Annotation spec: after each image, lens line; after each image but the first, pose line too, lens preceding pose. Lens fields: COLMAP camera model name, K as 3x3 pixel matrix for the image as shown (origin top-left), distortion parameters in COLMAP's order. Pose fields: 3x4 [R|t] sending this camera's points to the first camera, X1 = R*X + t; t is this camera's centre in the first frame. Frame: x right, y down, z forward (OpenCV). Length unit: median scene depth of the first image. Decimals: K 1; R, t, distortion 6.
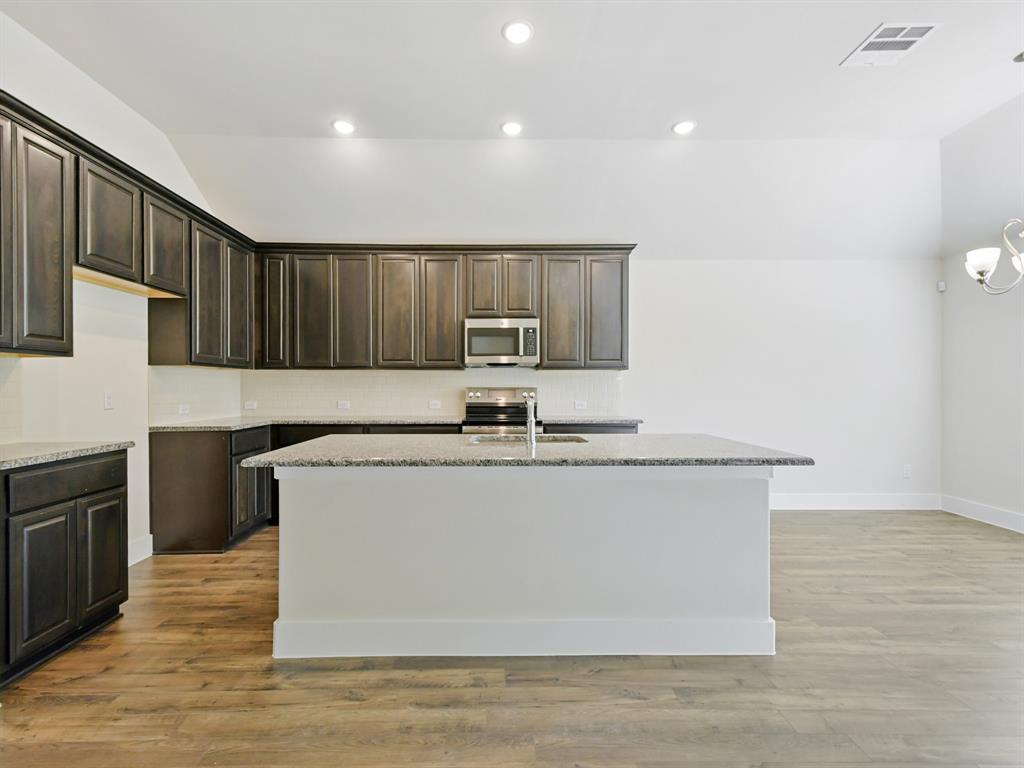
lens RADIAL K [[457.5, 0, 508.6], [0, 457.5, 390.2], [0, 0, 1]] dist [0.001258, -0.000652]
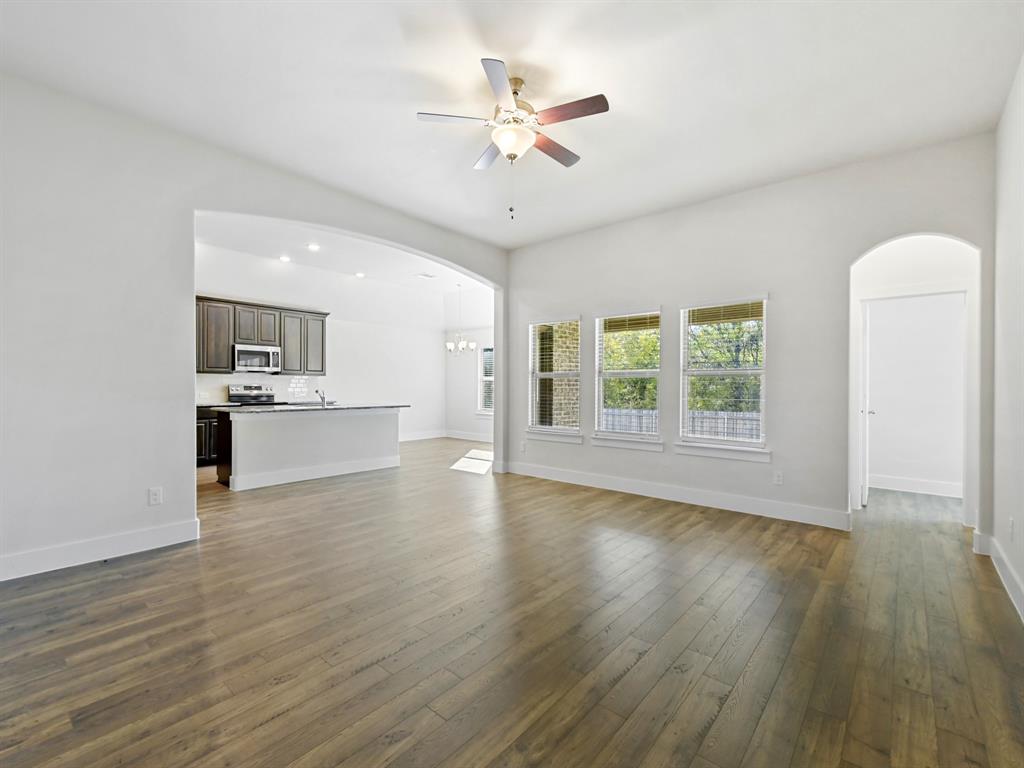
lens RADIAL K [[457.5, 0, 508.9], [0, 457.5, 389.9], [0, 0, 1]] dist [0.001258, -0.000652]
pose [[0.670775, -0.001010, 0.741660, -0.673224], [0.007544, 0.999957, -0.005461, 0.031755], [-0.741623, 0.009258, 0.670754, -0.903755]]
